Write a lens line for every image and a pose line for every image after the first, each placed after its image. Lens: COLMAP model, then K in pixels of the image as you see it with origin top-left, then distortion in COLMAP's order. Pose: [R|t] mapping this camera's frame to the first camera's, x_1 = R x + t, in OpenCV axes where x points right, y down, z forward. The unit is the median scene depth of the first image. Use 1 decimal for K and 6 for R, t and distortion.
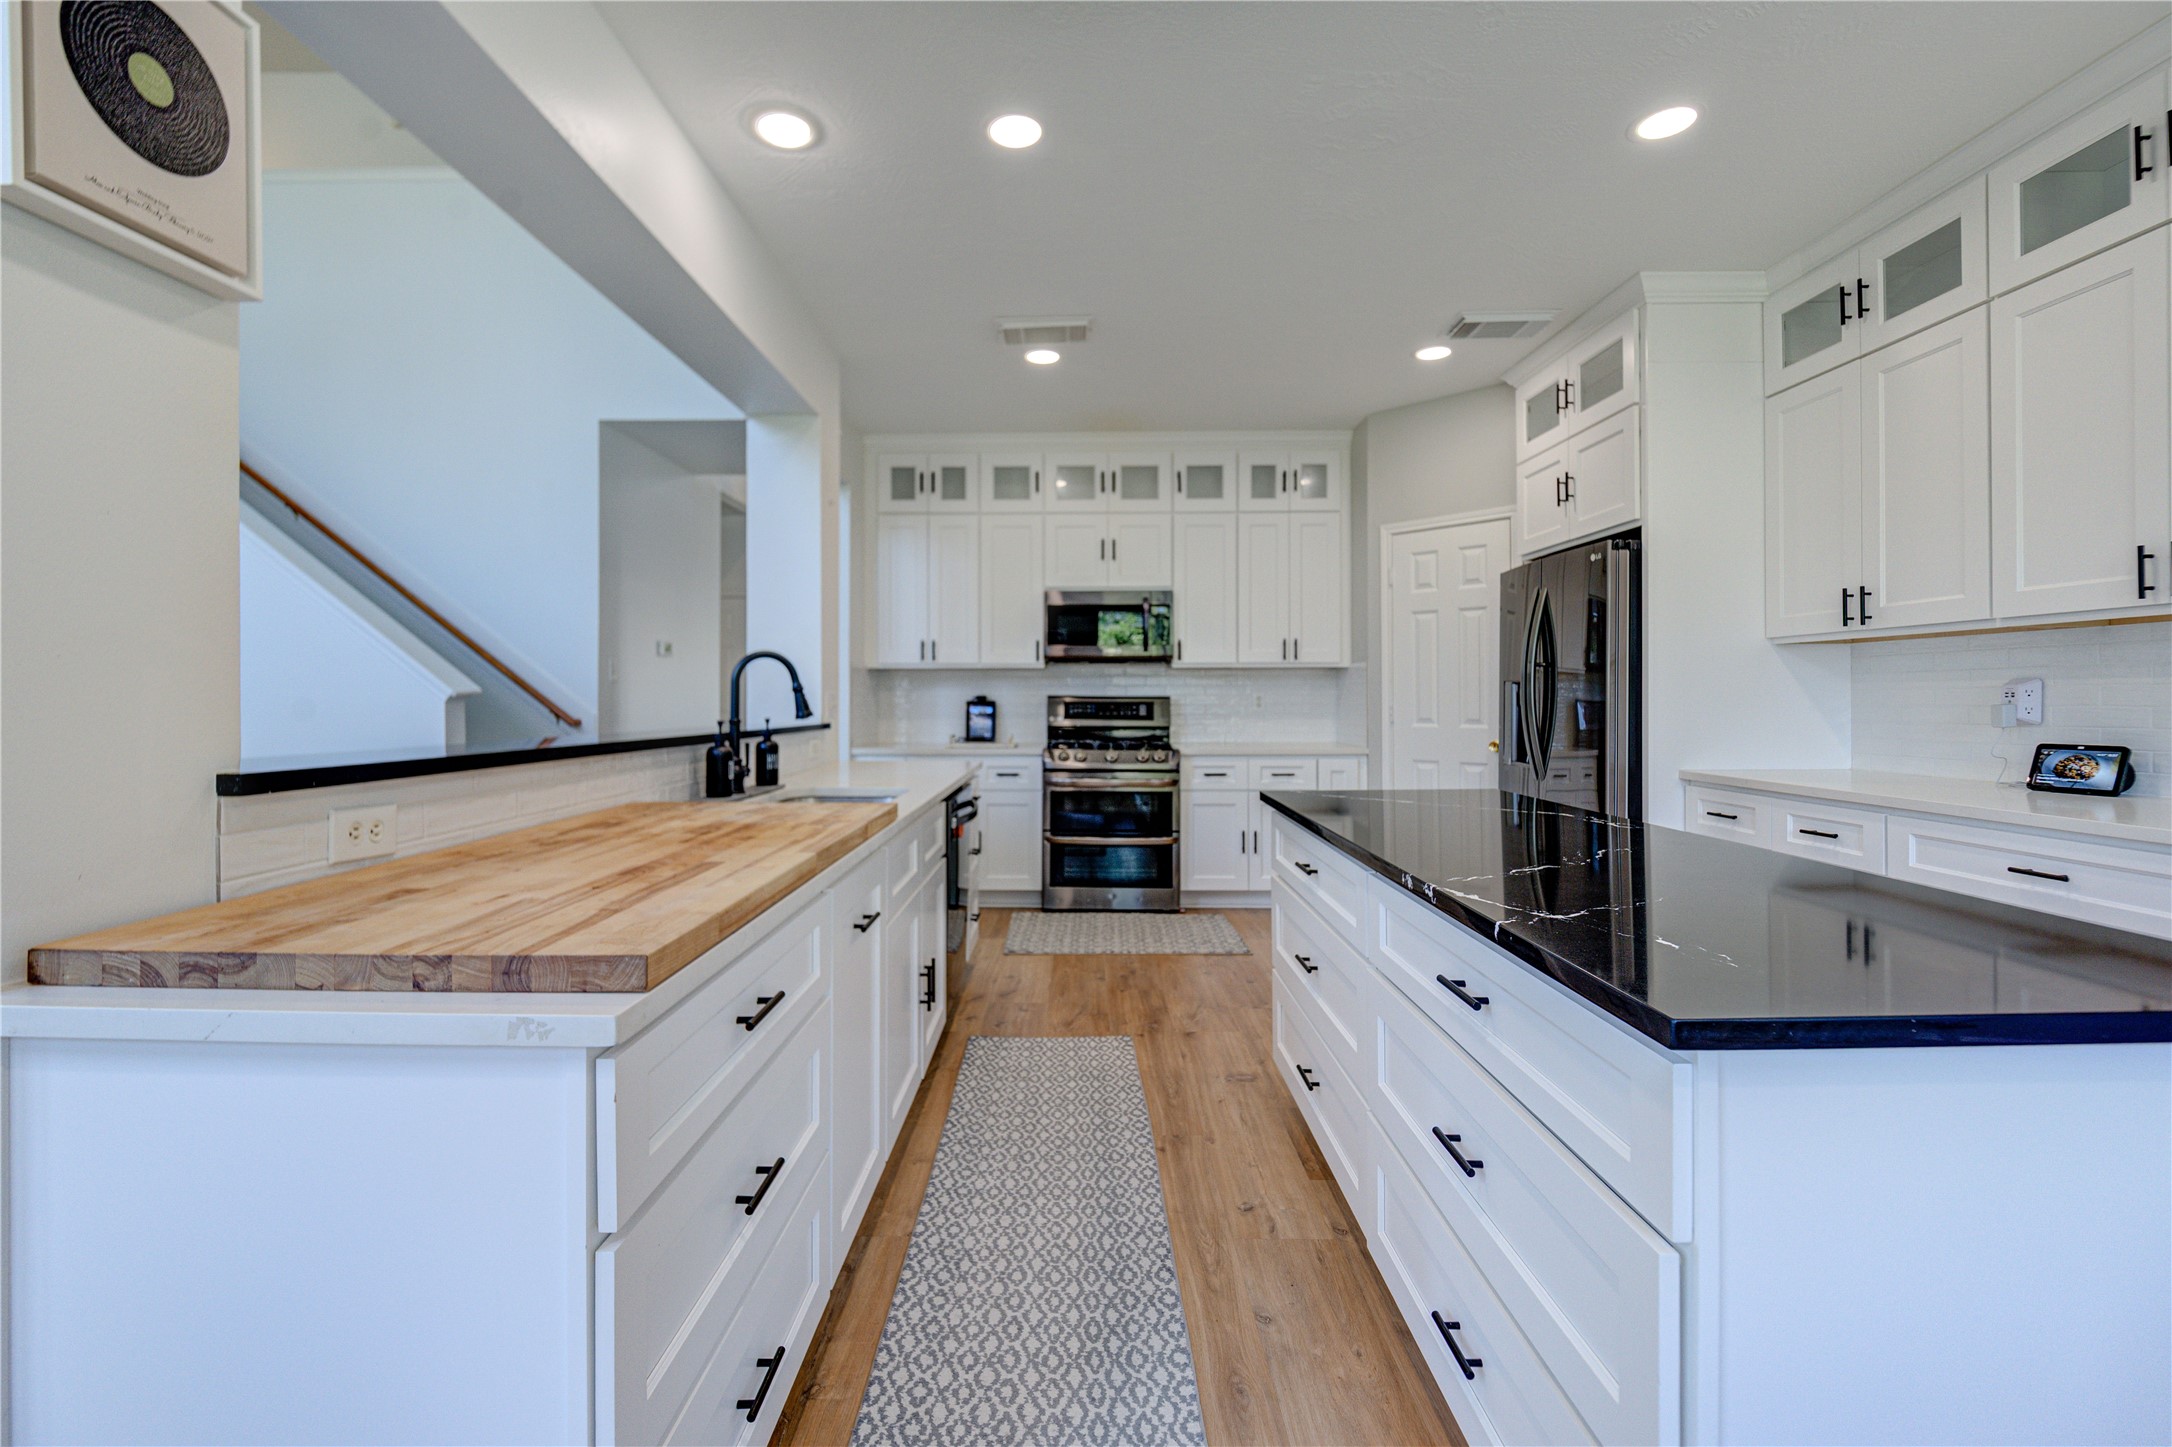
lens RADIAL K [[899.2, 0, 1059.2], [0, 899.2, 690.4], [0, 0, 1]] dist [-0.007170, 0.000501]
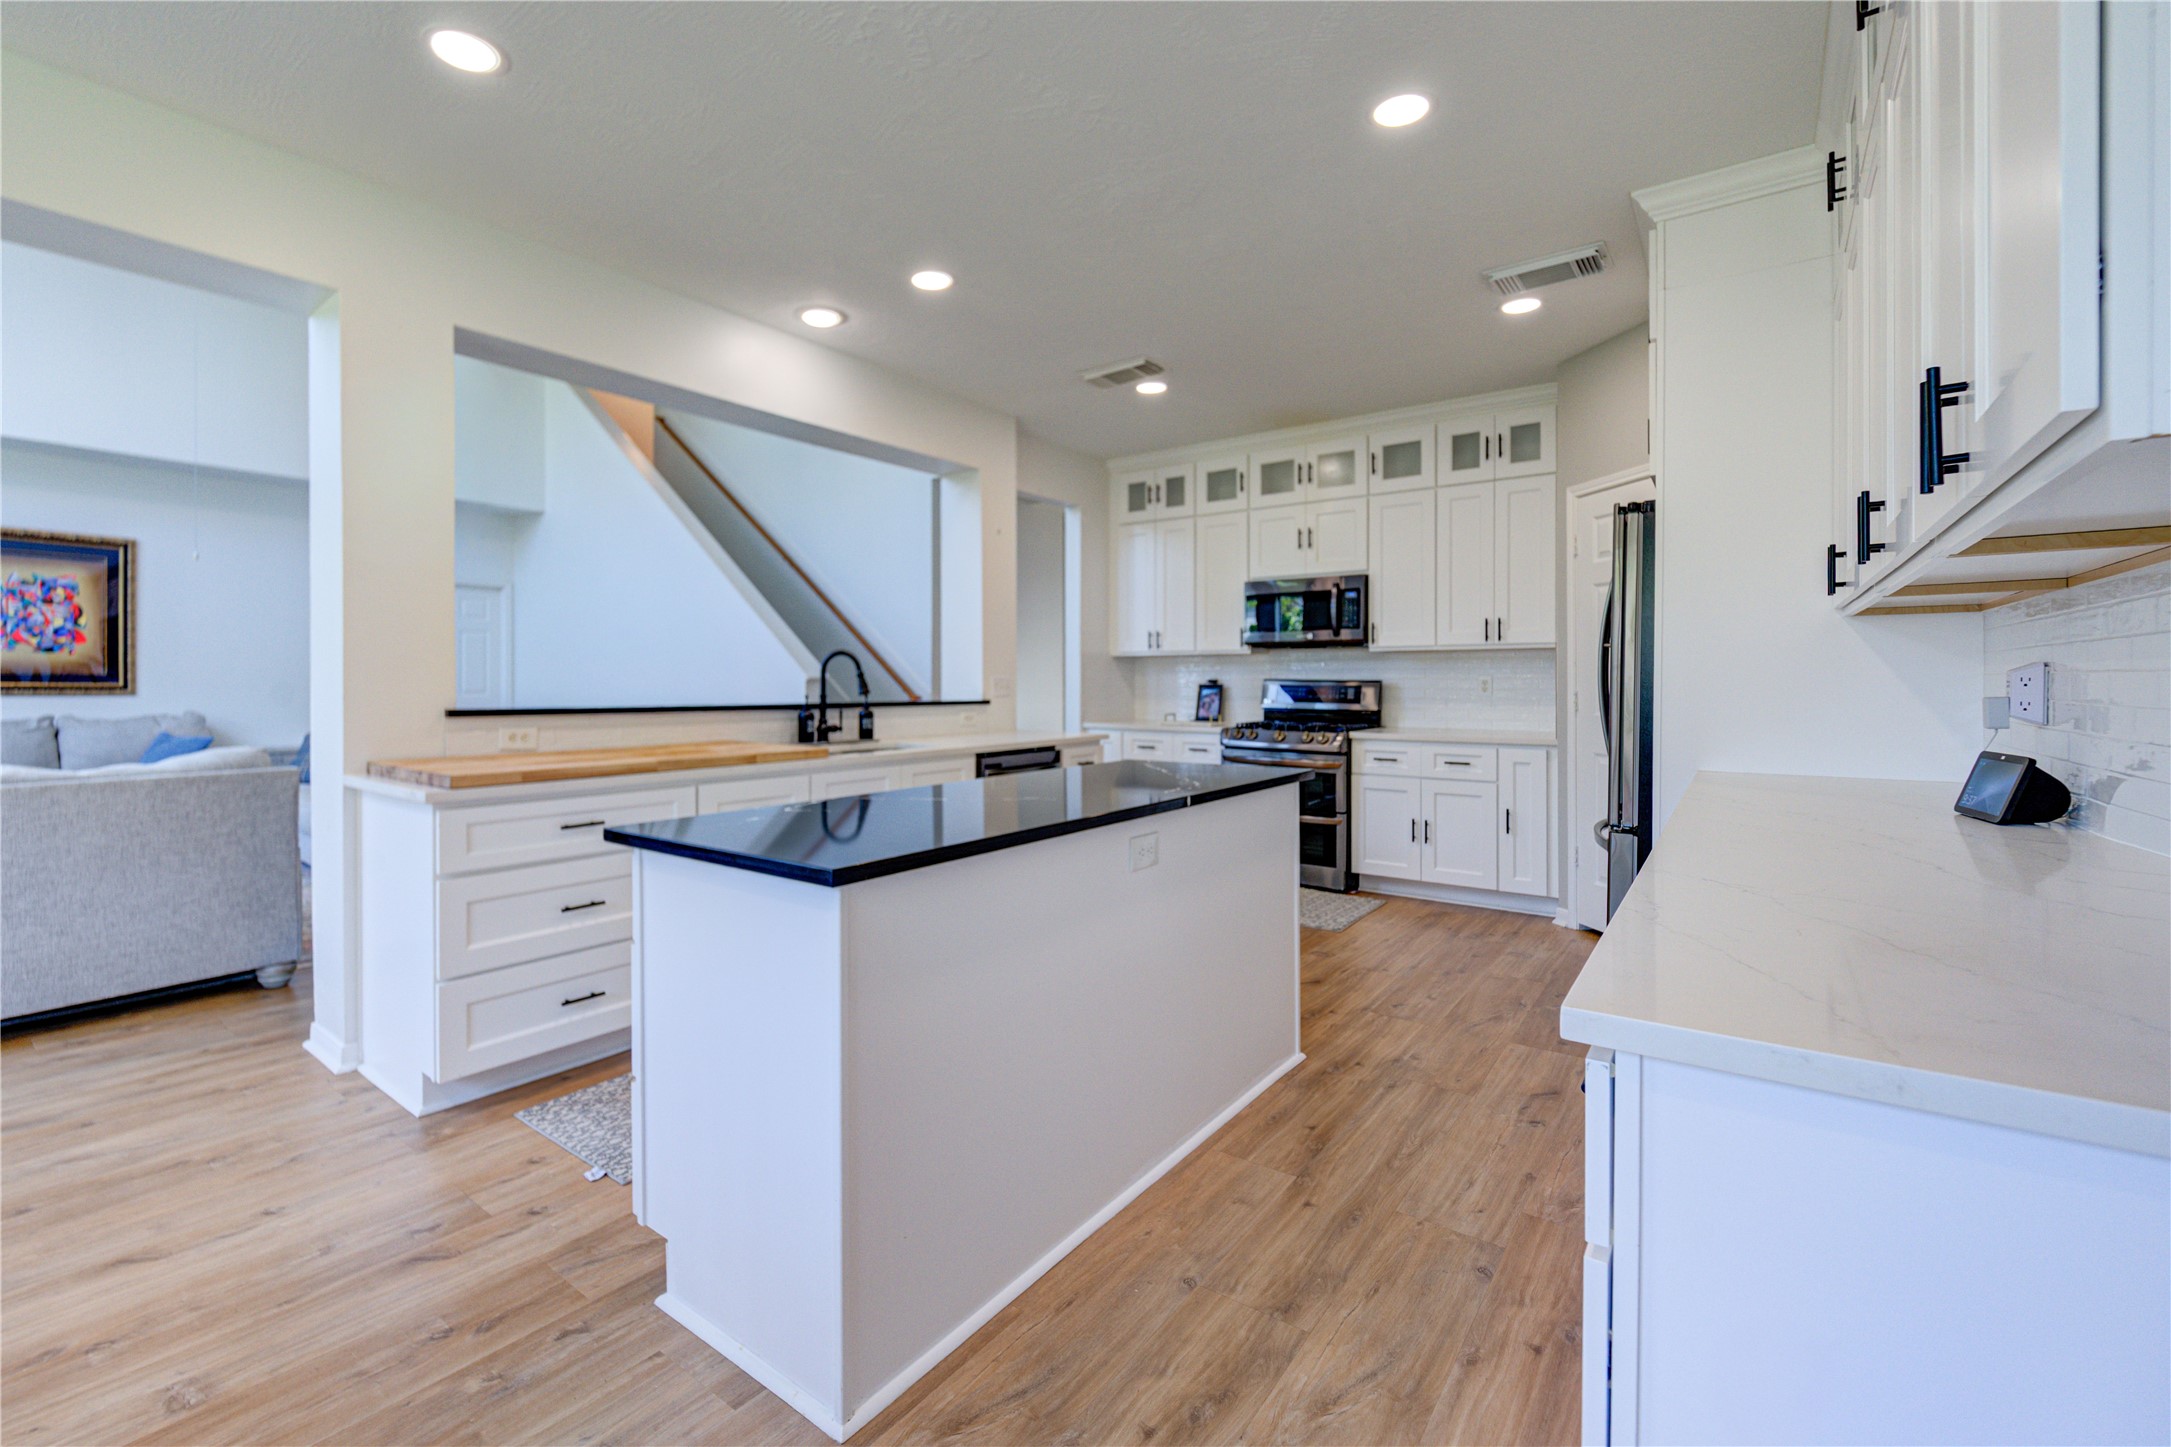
lens RADIAL K [[898.8, 0, 1056.6], [0, 898.8, 695.4], [0, 0, 1]] dist [-0.007170, 0.000501]
pose [[0.800719, 0.012429, -0.598912, 0.449940], [0.002781, 0.999697, 0.024464, -0.001942], [0.599034, -0.021255, 0.800441, -0.007472]]
